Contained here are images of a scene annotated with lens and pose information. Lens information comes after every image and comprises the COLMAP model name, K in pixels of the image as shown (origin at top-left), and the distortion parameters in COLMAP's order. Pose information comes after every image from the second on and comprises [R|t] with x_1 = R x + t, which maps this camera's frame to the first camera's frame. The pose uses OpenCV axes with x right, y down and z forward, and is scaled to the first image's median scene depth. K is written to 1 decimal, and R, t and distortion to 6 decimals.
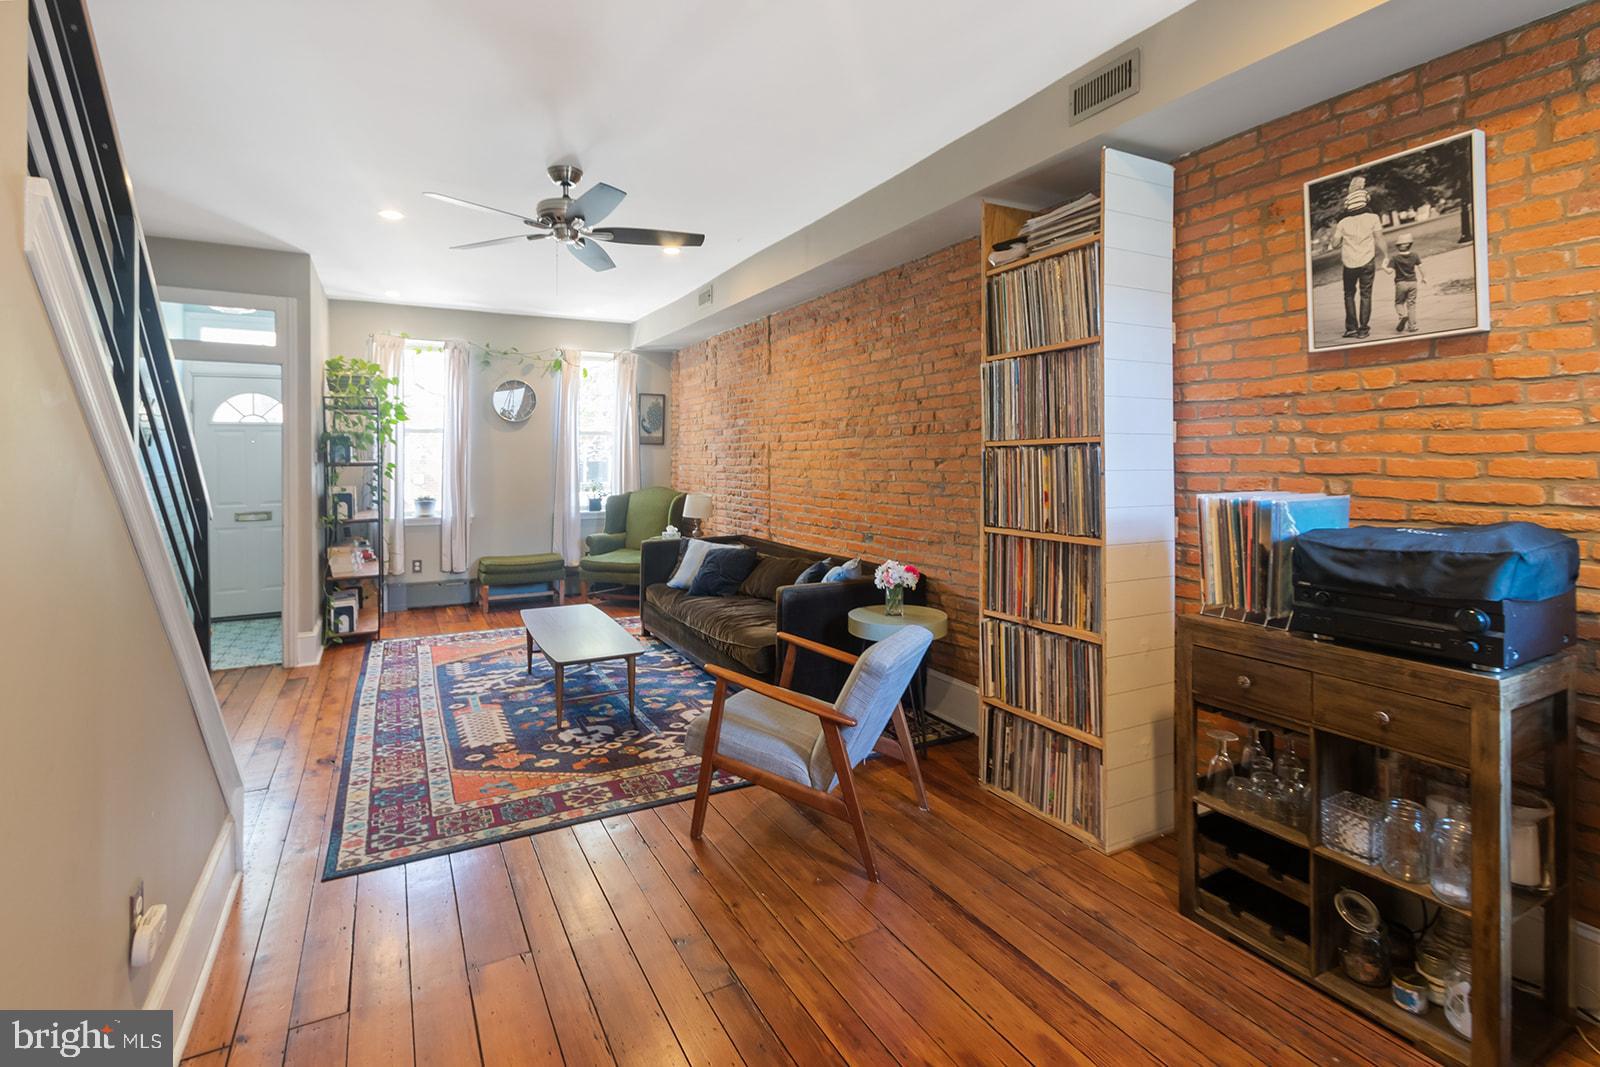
lens RADIAL K [[752.1, 0, 795.2], [0, 752.1, 455.6], [0, 0, 1]] dist [0.004778, 0.000532]
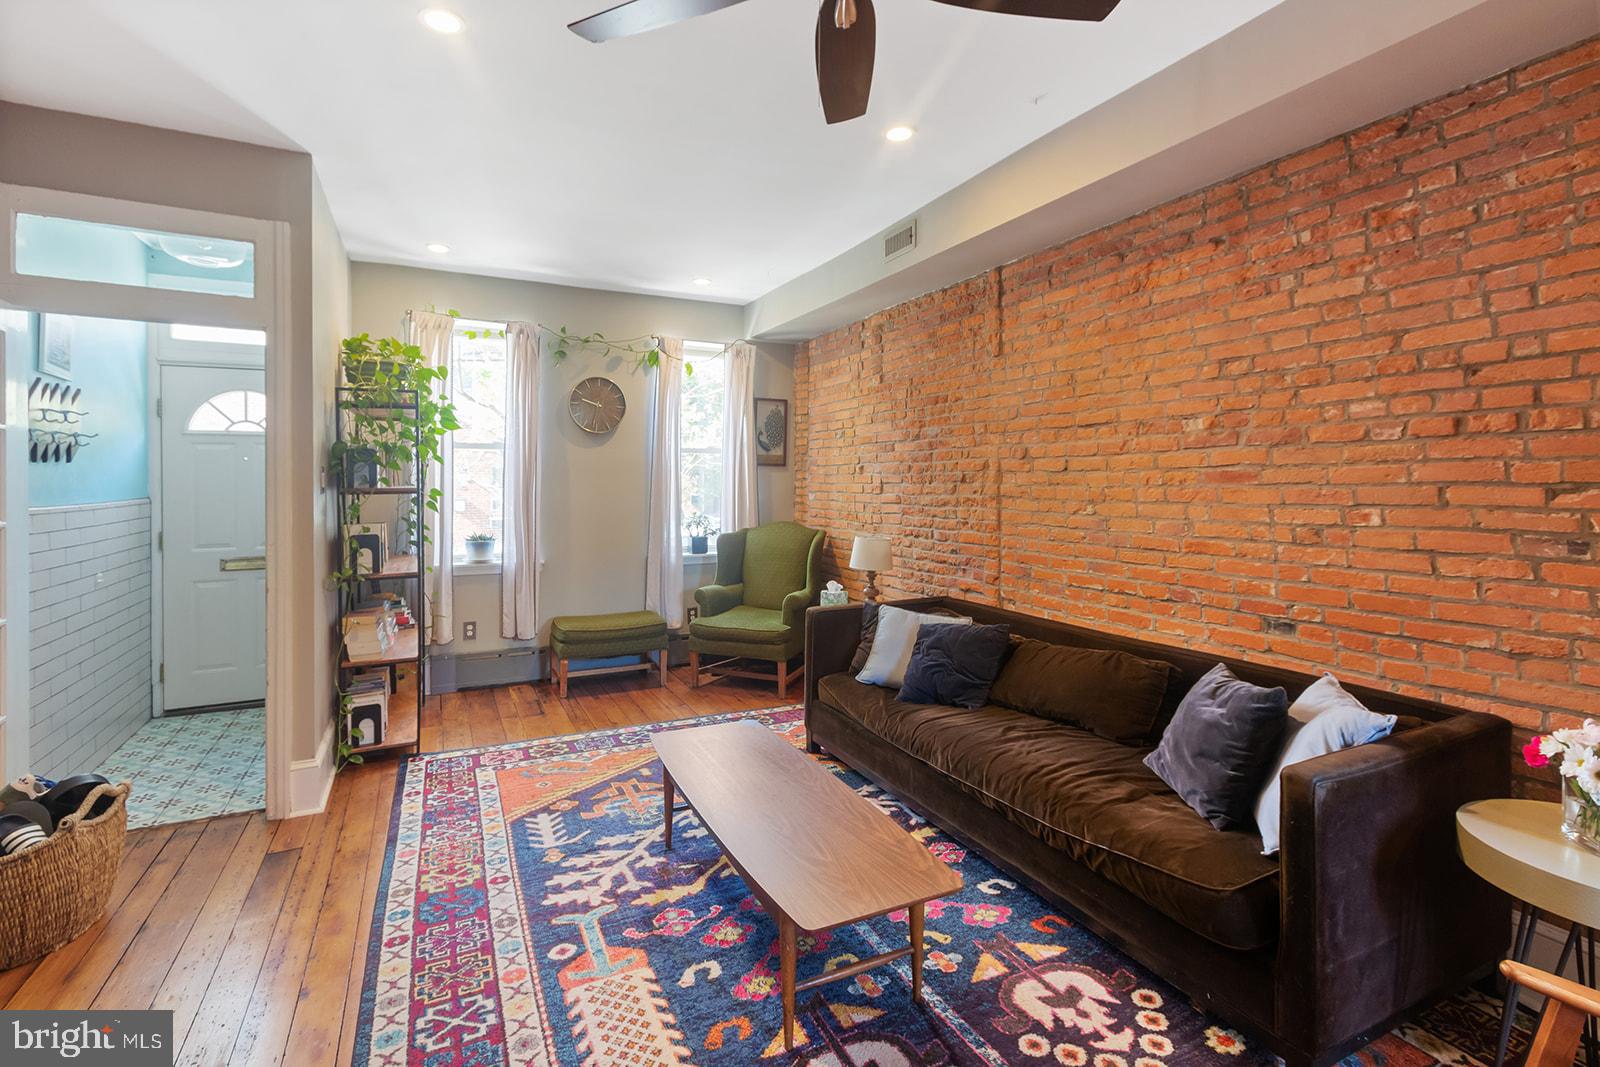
lens RADIAL K [[736.2, 0, 788.1], [0, 736.2, 483.8], [0, 0, 1]] dist [0.014396, -0.008460]
pose [[0.999164, 0.002360, -0.040814, -0.204676], [-0.002299, 0.999996, 0.001539, 0.003427], [0.040817, -0.001444, 0.999166, 0.369746]]
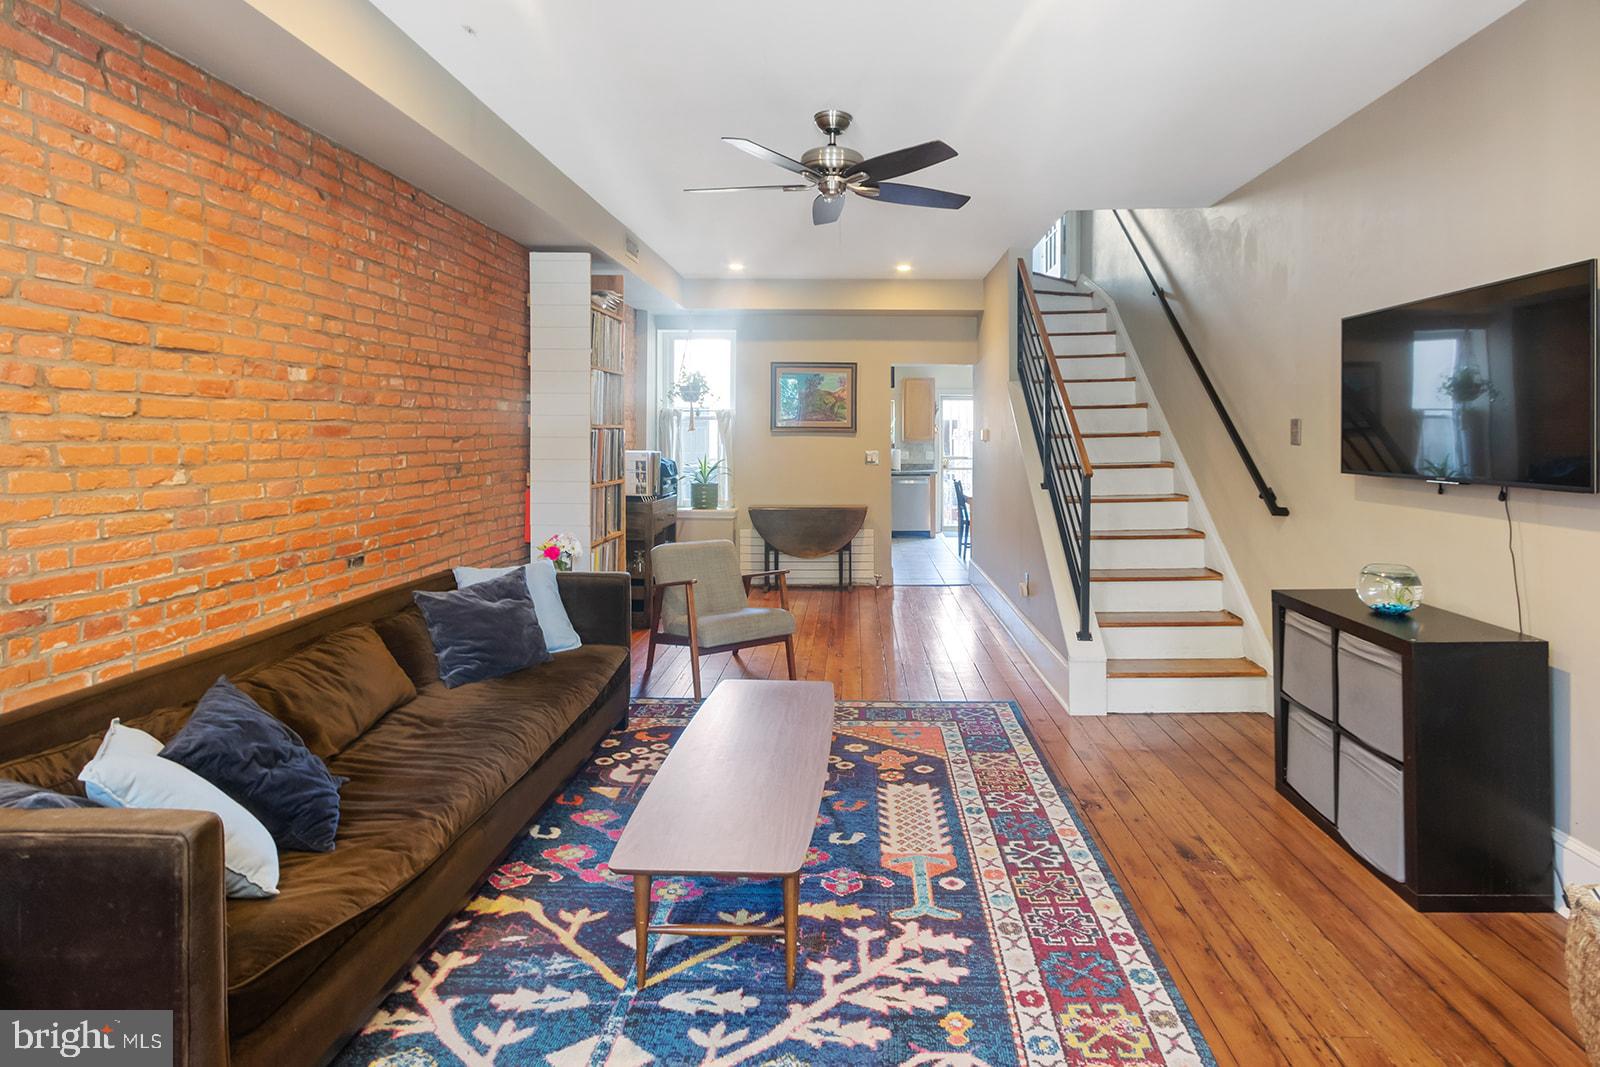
lens RADIAL K [[784.1, 0, 849.6], [0, 784.1, 439.9], [0, 0, 1]] dist [0.000913, 0.000175]
pose [[-0.875275, -0.002091, 0.483620, -0.499253], [-0.000876, 0.999996, 0.002736, 0.003123], [-0.483624, 0.001971, -0.875274, 1.162864]]
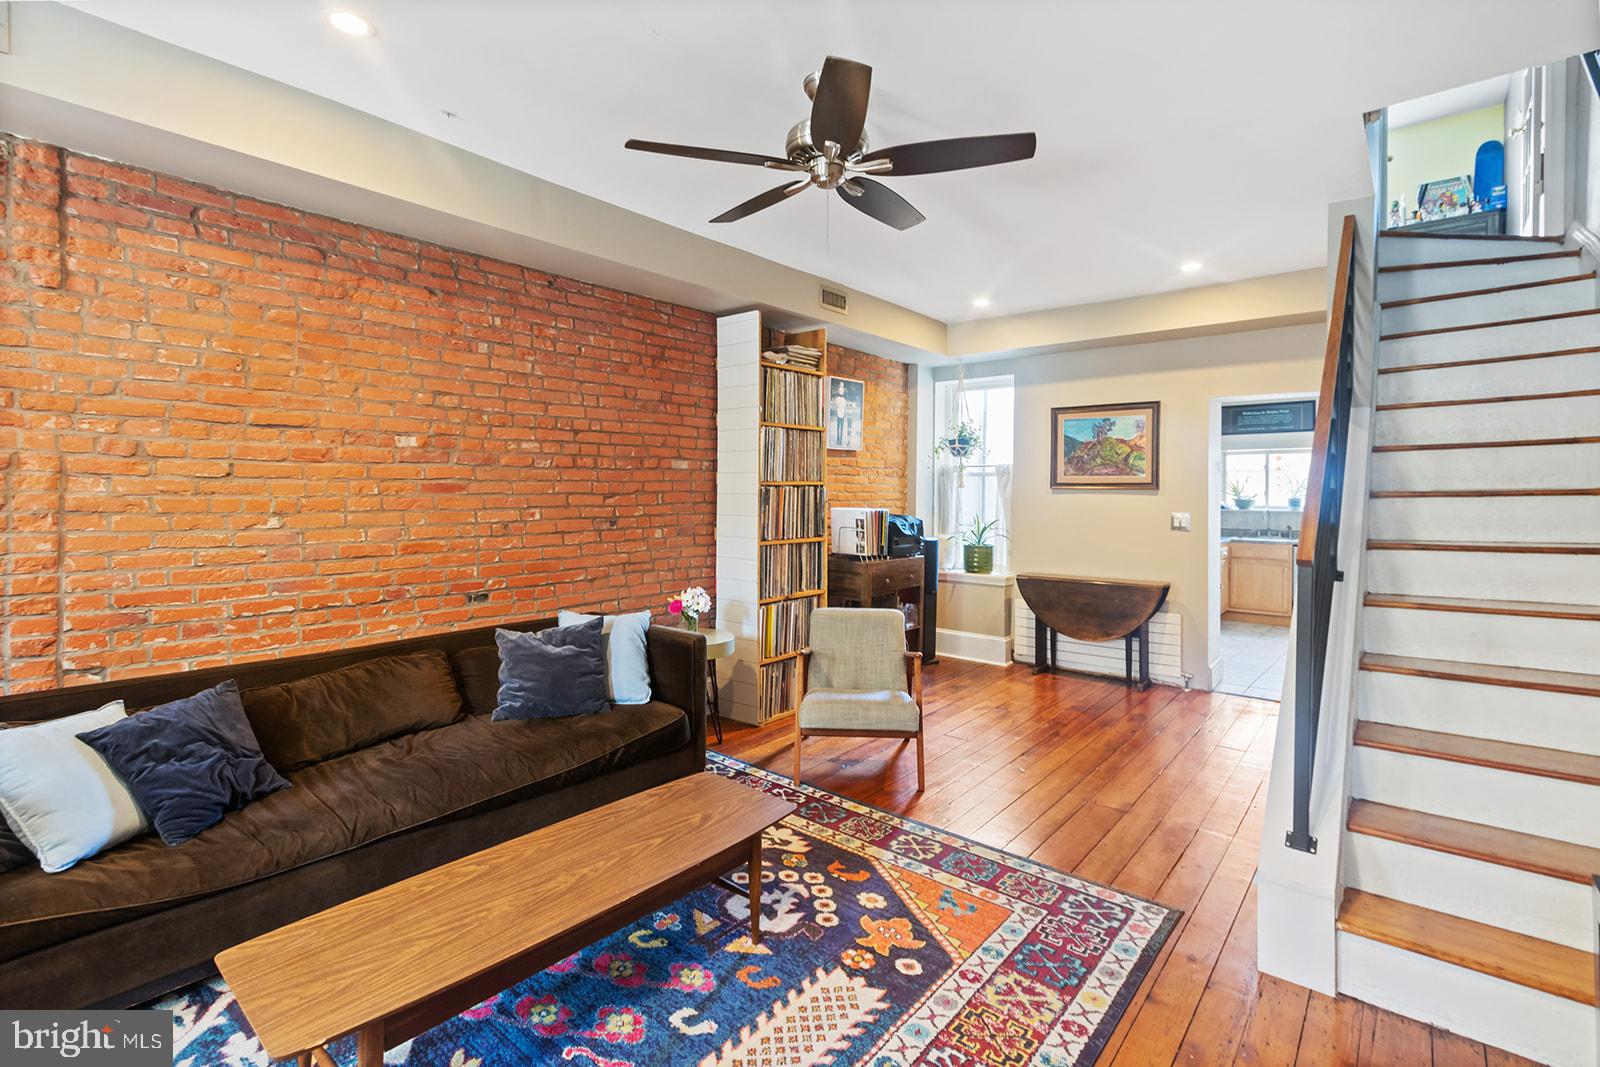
lens RADIAL K [[739.0, 0, 797.2], [0, 739.0, 499.6], [0, 0, 1]] dist [0.004920, -0.000171]
pose [[-0.370578, -0.006988, 0.928775, -0.601860], [-0.003906, 0.999975, 0.005965, 0.003821], [-0.928793, -0.001417, -0.370596, 0.822831]]
